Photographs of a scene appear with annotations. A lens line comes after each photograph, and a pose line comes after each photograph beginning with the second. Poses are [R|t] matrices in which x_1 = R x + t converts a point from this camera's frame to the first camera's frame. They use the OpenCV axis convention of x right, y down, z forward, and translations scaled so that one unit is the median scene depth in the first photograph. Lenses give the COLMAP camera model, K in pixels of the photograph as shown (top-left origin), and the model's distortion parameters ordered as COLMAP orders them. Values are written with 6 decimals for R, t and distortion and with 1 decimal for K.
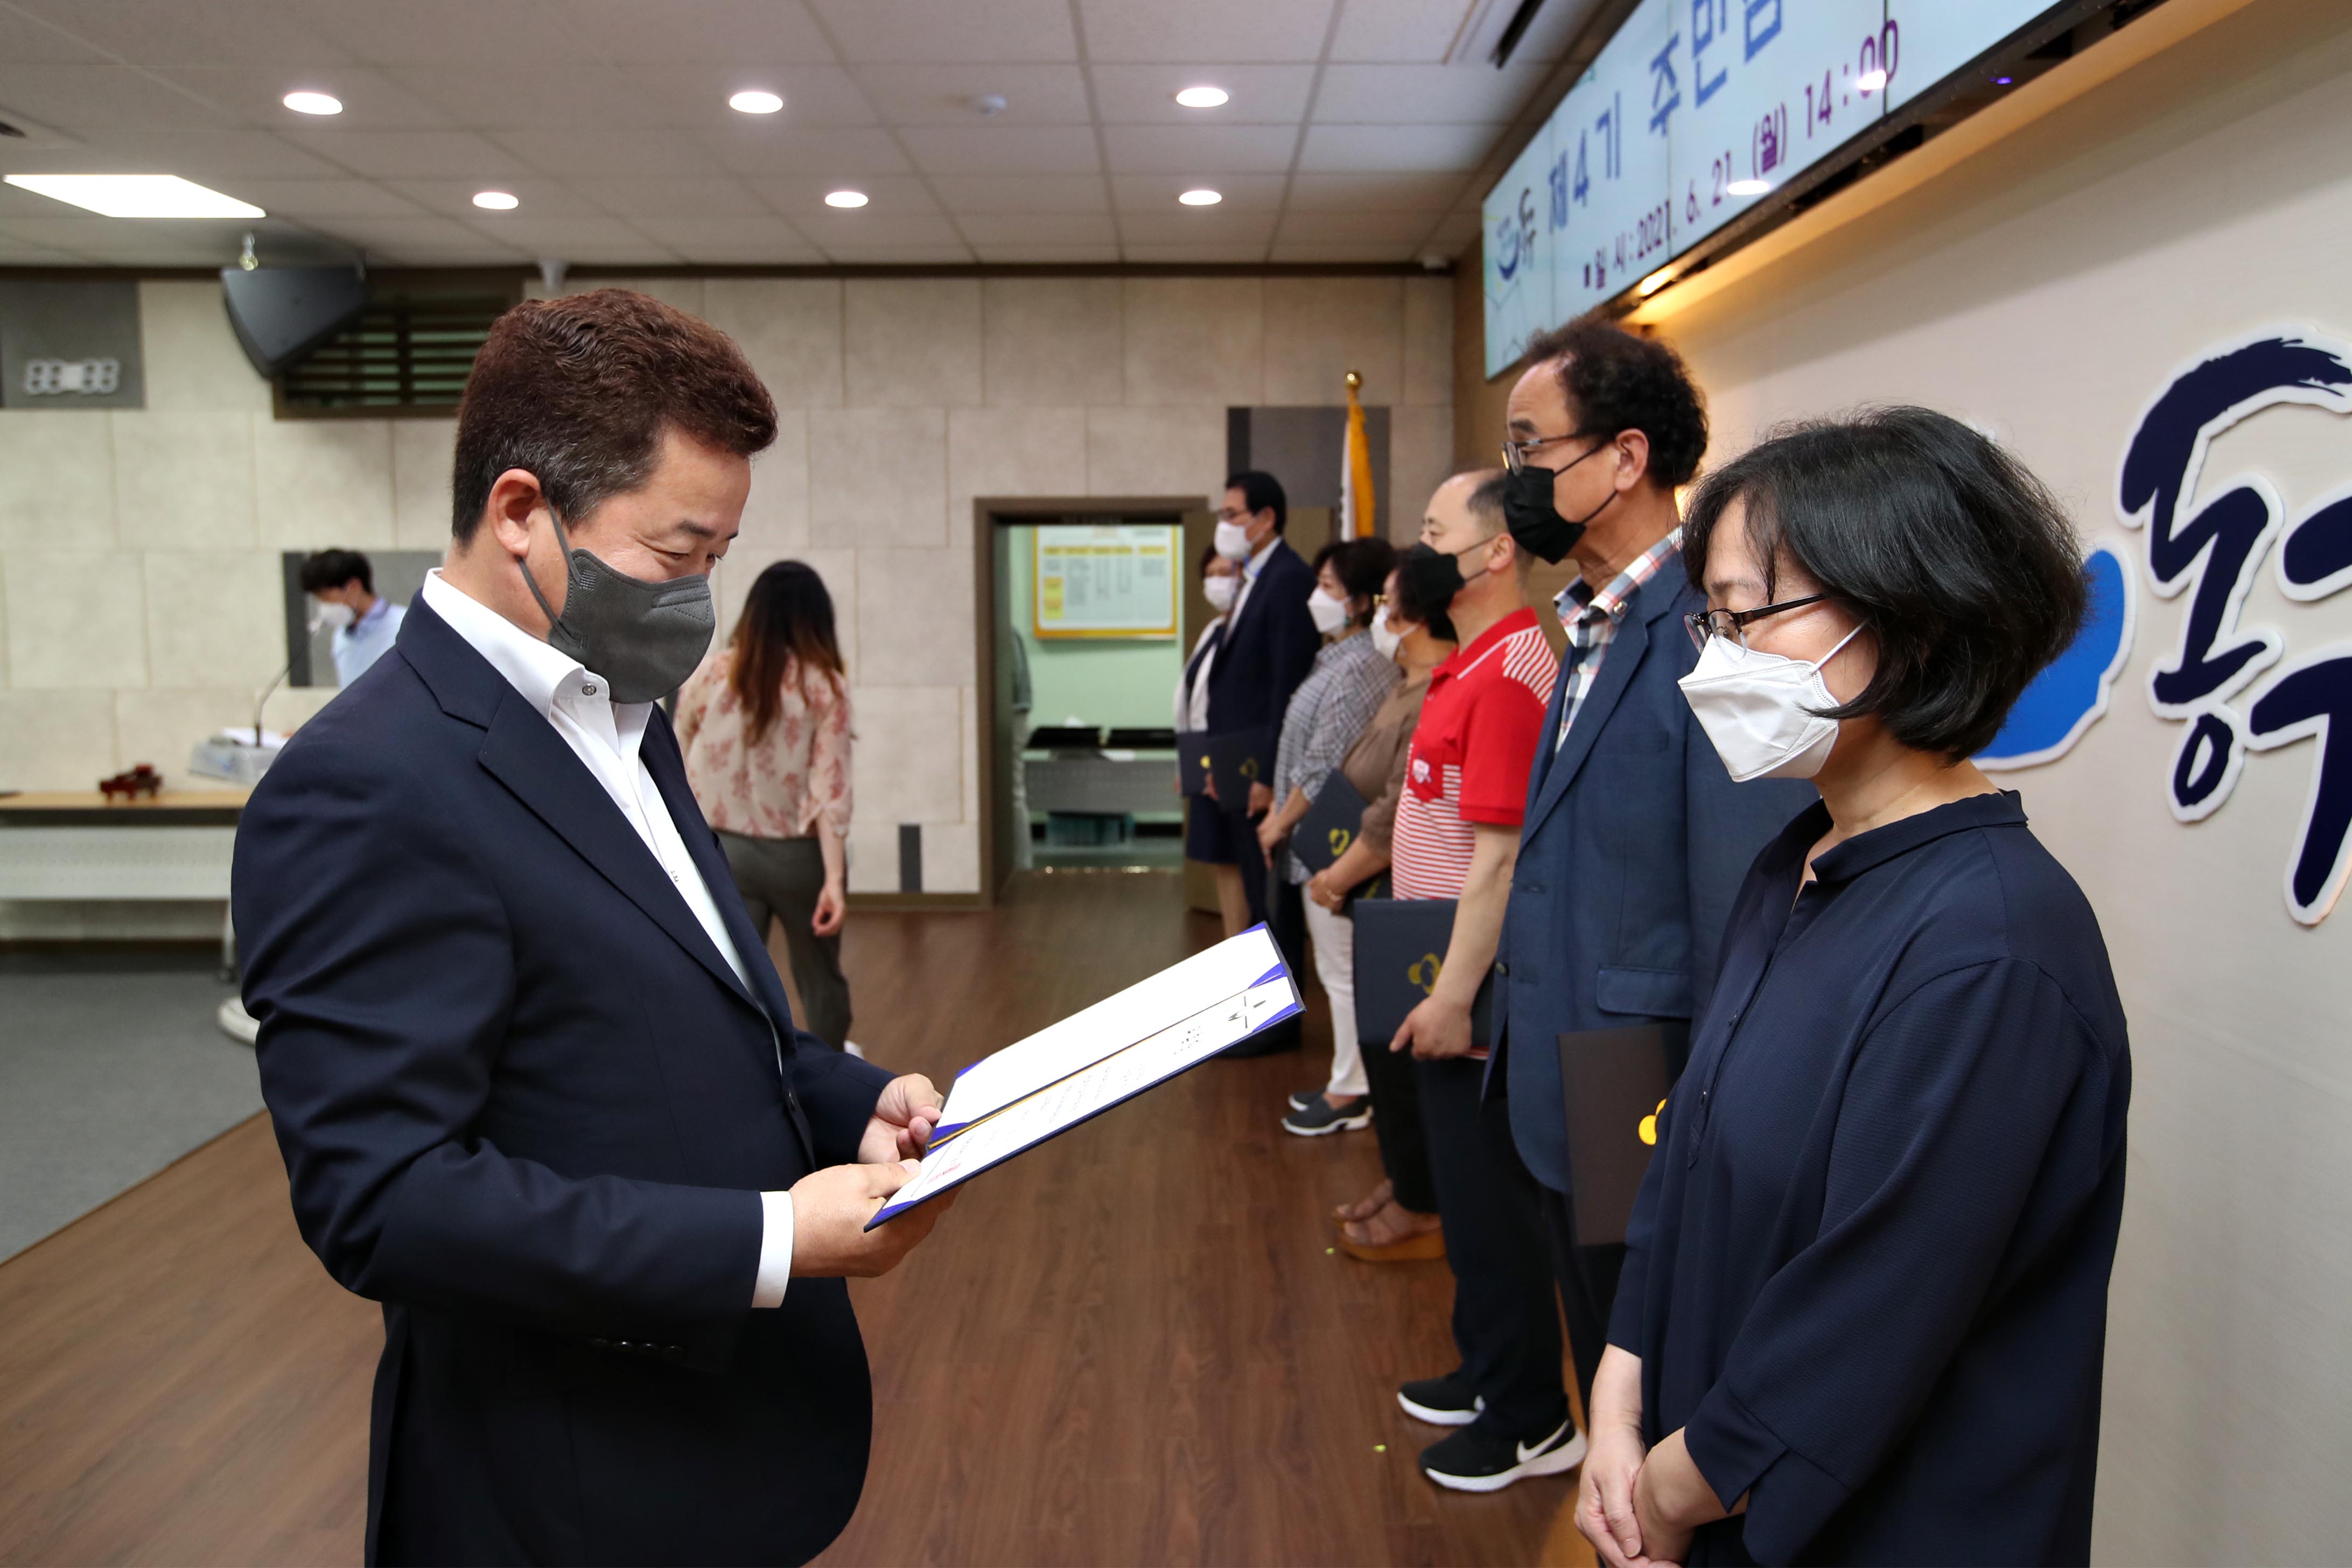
lens RADIAL K [[1700.3, 0, 1193.6], [0, 1700.3, 730.3], [0, 0, 1]] dist [0.000697, 0.011126]
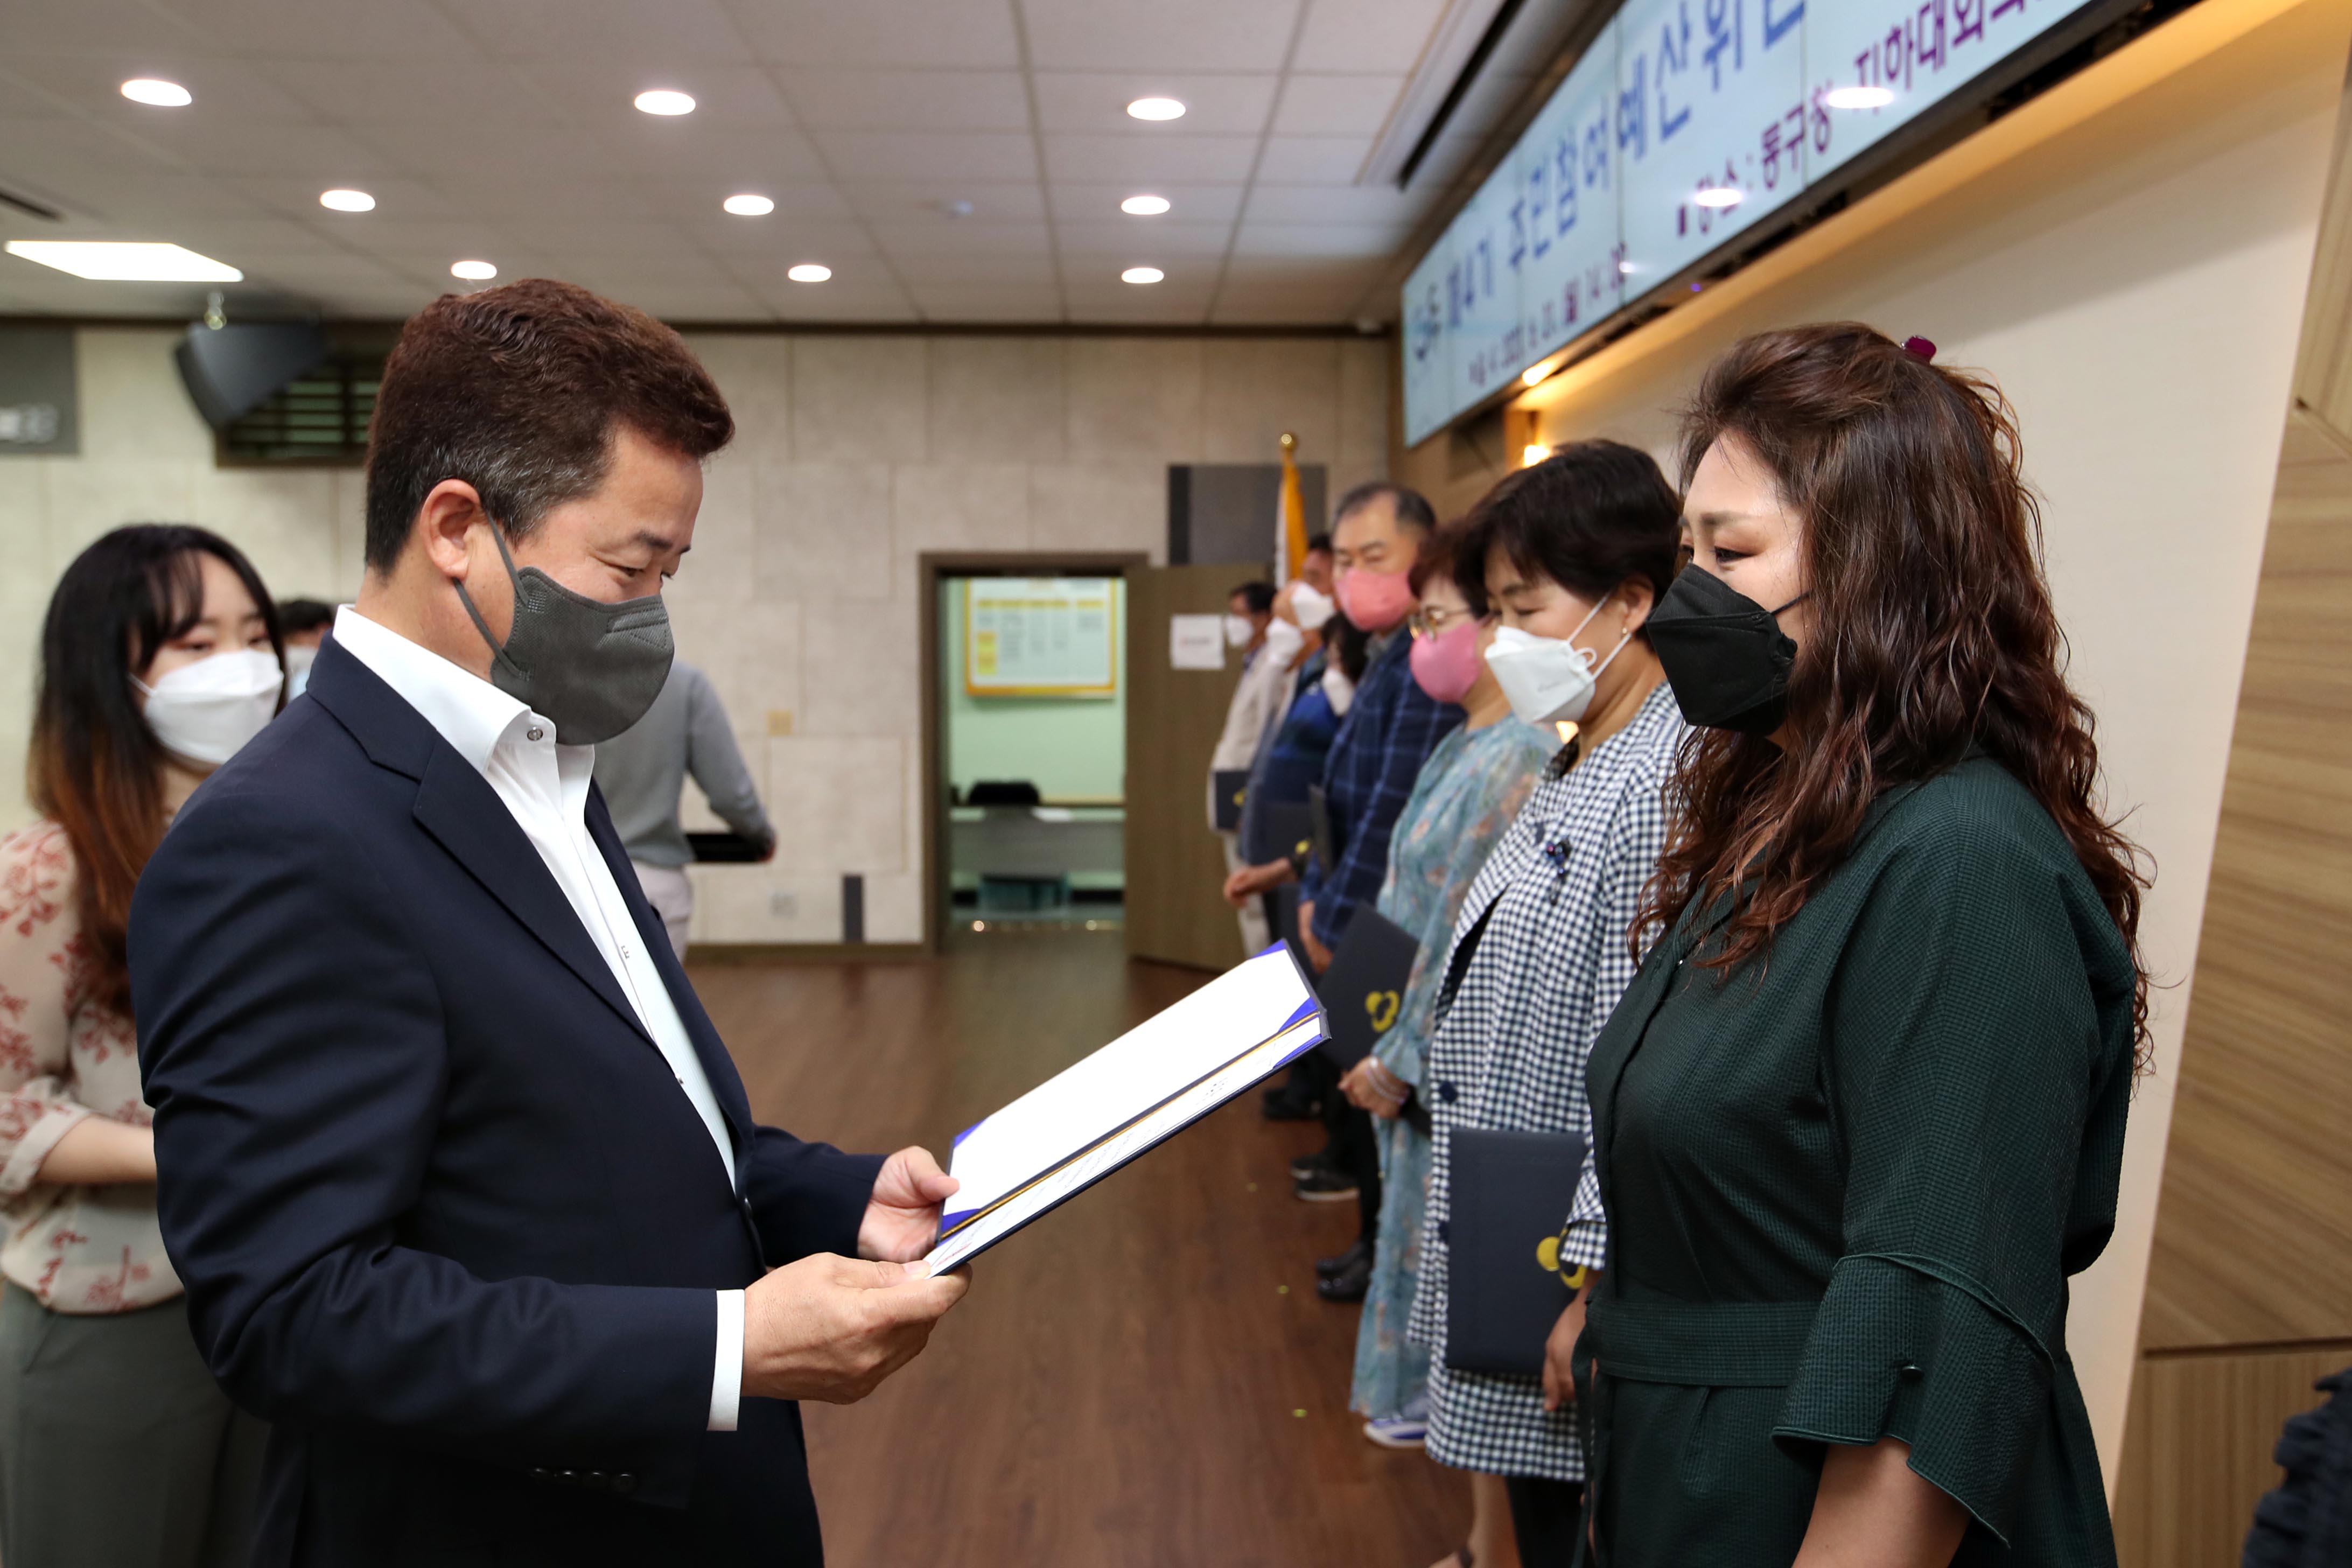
lens RADIAL K [[1950.5, 0, 1174.4], [0, 1950.5, 780.1], [0, 0, 1]] dist [0.012222, 0.009043]
pose [[0.999729, 0.001993, 0.023209, -0.003020], [-0.001623, 0.999871, -0.015954, 0.018228], [-0.023238, 0.015912, 0.999603, -0.168344]]
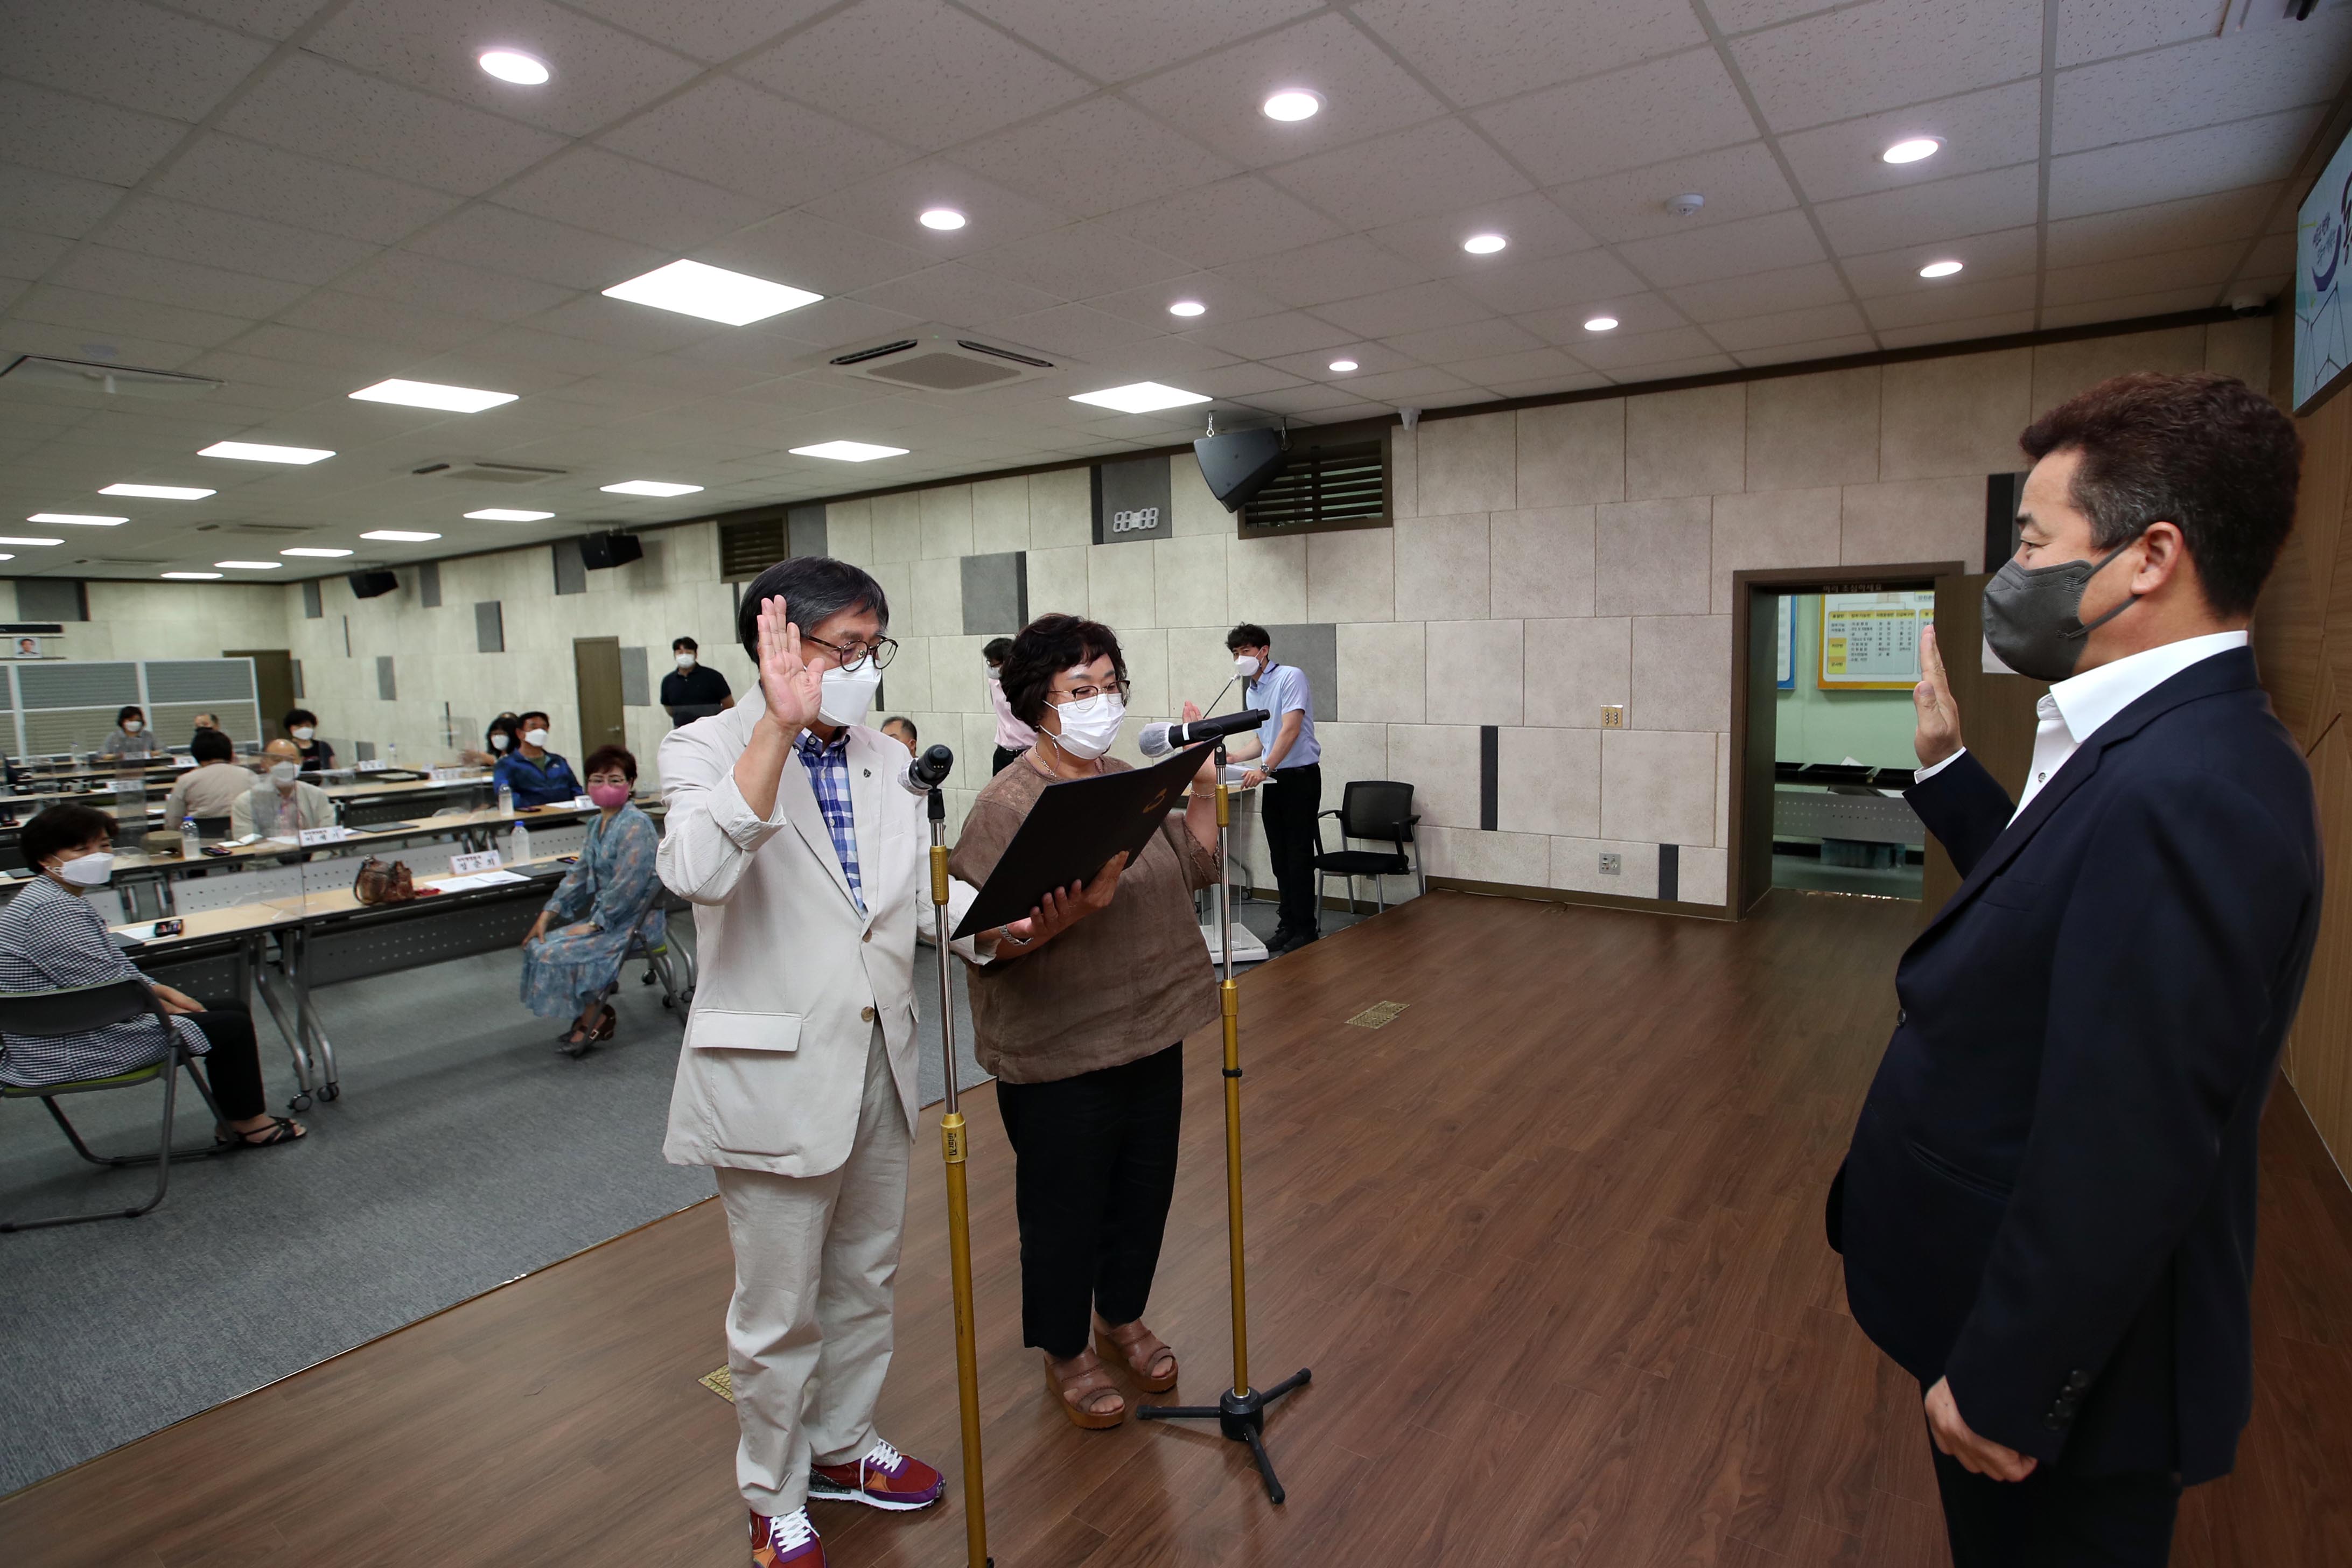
lens RADIAL K [[1201.9, 0, 1193.7], [0, 1201.9, 768.0], [0, 0, 1]] dist [-0.031149, 0.003795]
pose [[0.821719, 0.049149, -0.567769, 0.038772], [-0.039384, 0.998790, 0.029461, -0.011175], [0.568530, -0.001848, 0.822660, 0.113700]]
